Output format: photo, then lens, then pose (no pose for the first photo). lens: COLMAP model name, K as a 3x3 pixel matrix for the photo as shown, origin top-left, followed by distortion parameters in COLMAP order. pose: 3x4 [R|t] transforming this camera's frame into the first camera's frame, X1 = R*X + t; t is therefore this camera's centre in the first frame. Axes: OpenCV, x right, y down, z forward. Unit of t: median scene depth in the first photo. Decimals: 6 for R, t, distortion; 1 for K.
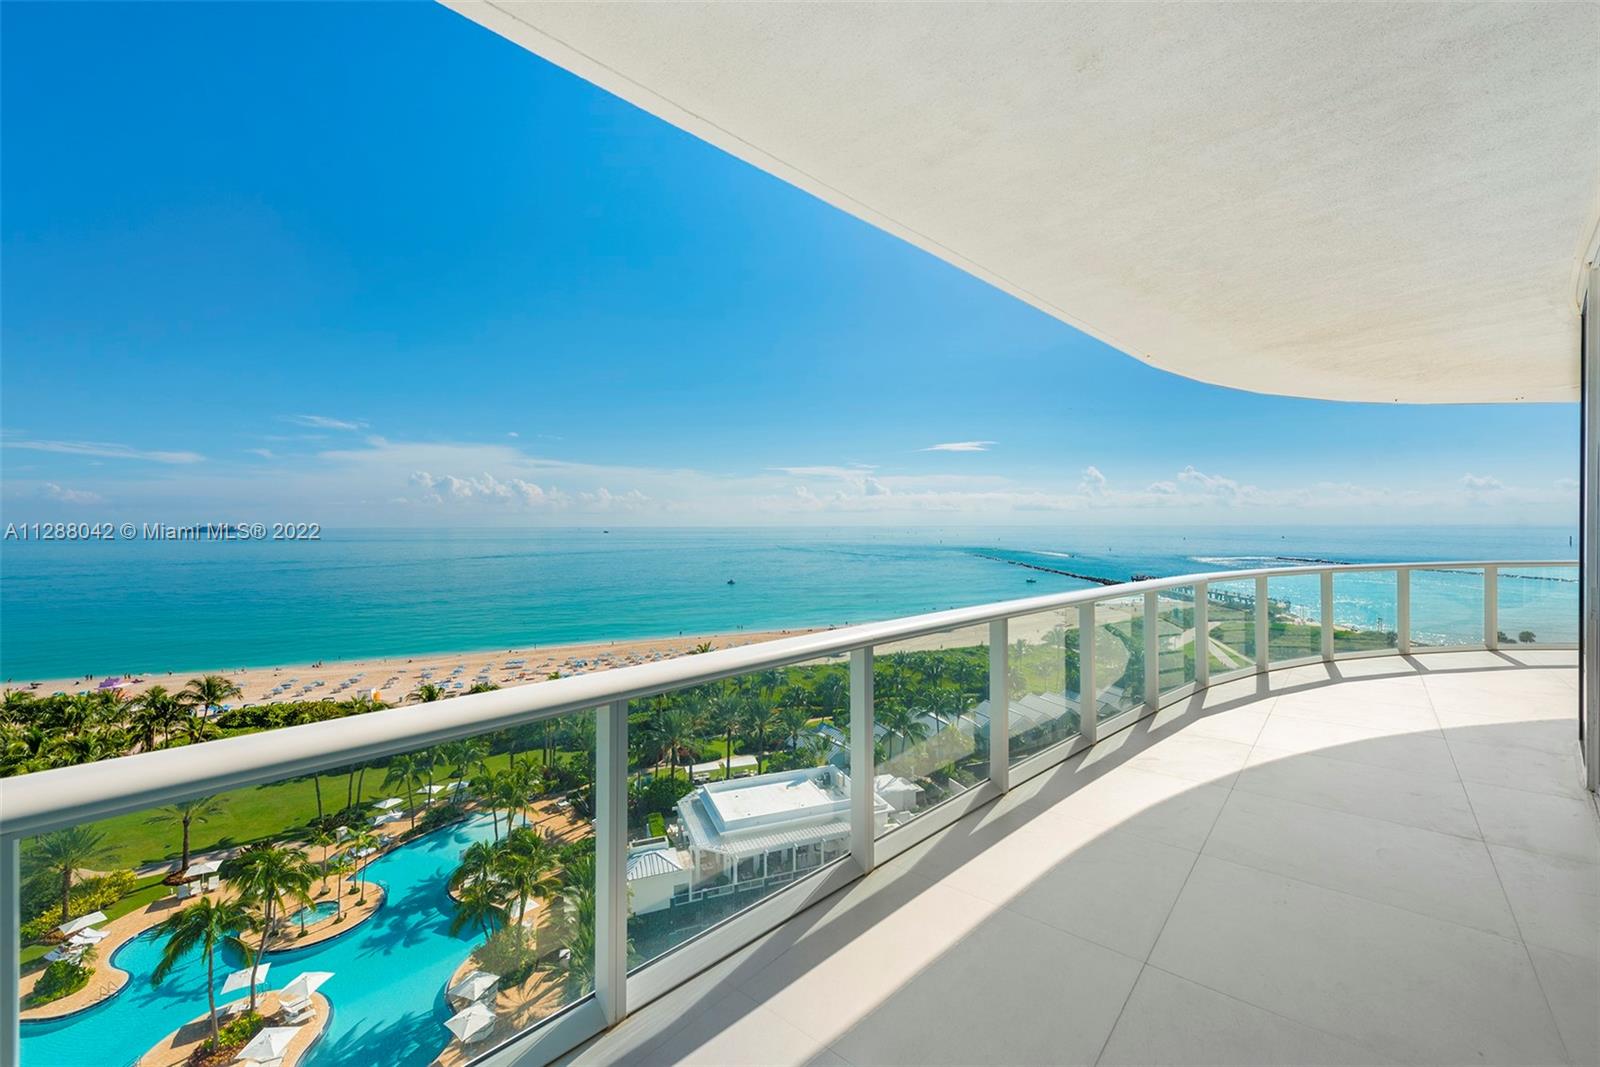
lens RADIAL K [[642.9, 0, 803.1], [0, 642.9, 521.8], [0, 0, 1]] dist [0.019634, -0.005560]
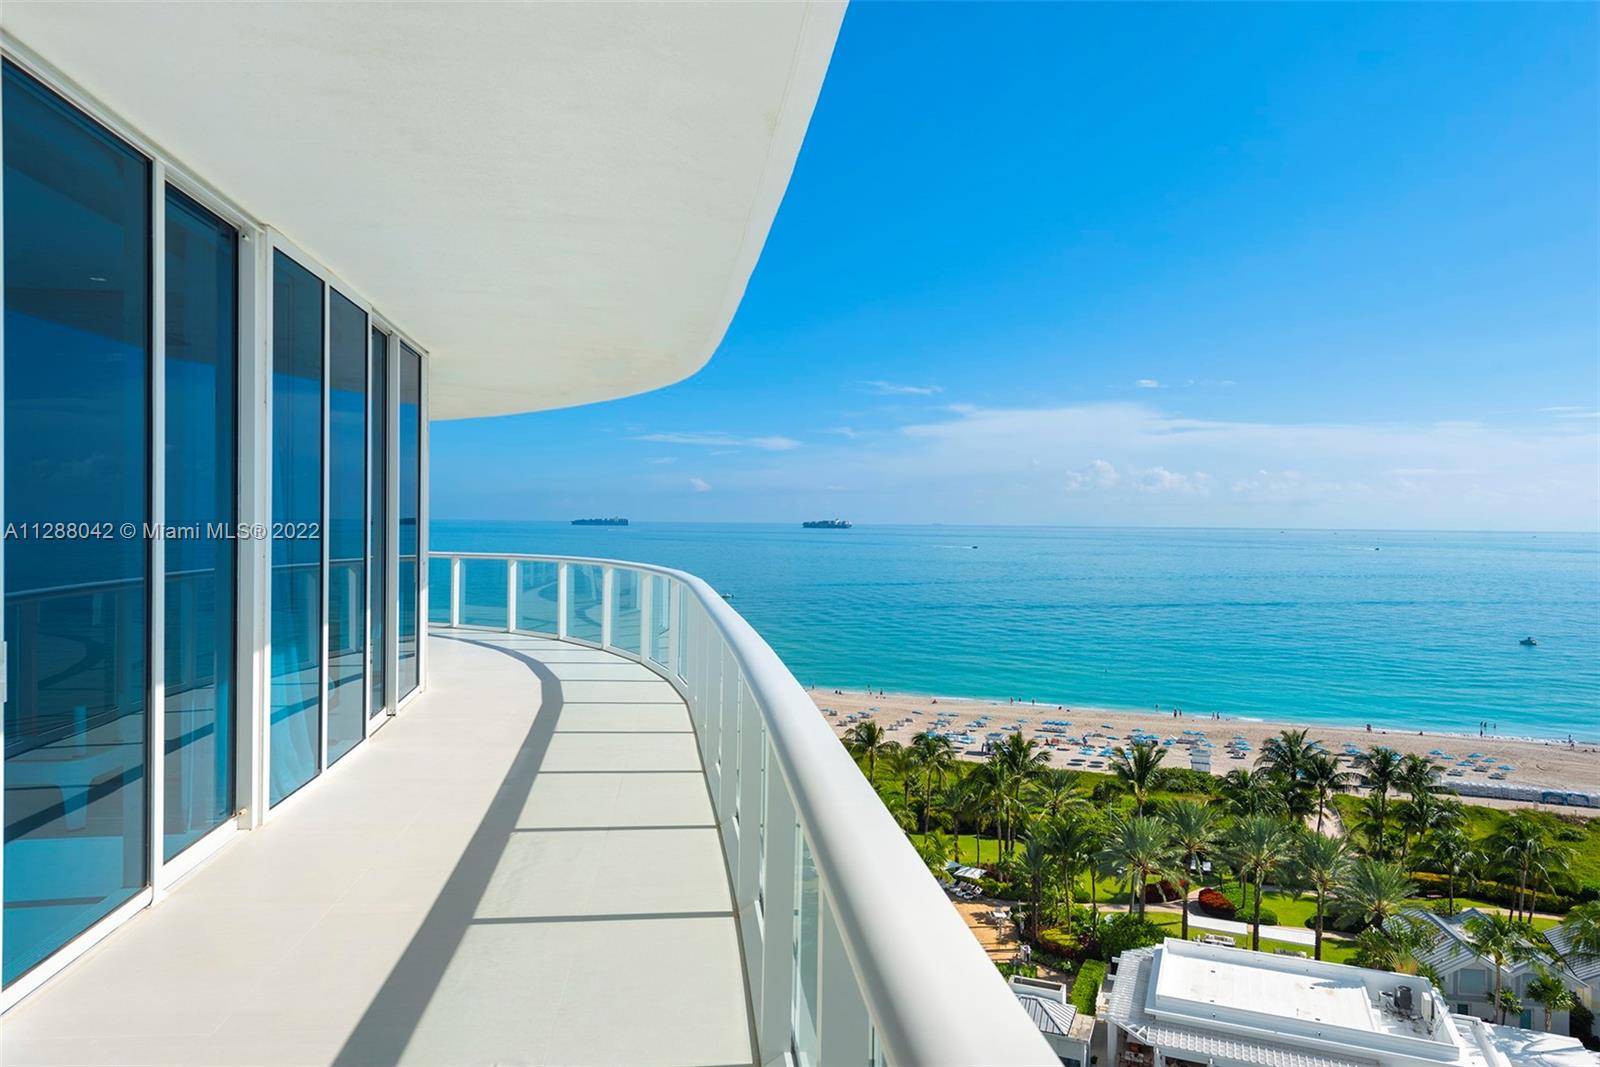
lens RADIAL K [[1048.6, 0, 803.8], [0, 1048.6, 511.5], [0, 0, 1]] dist [0.008176, -0.006238]
pose [[0.730569, 0.007327, -0.682800, 0.232872], [-0.012530, 0.999918, -0.002676, -0.000858], [0.682724, 0.010510, 0.730601, 0.005359]]
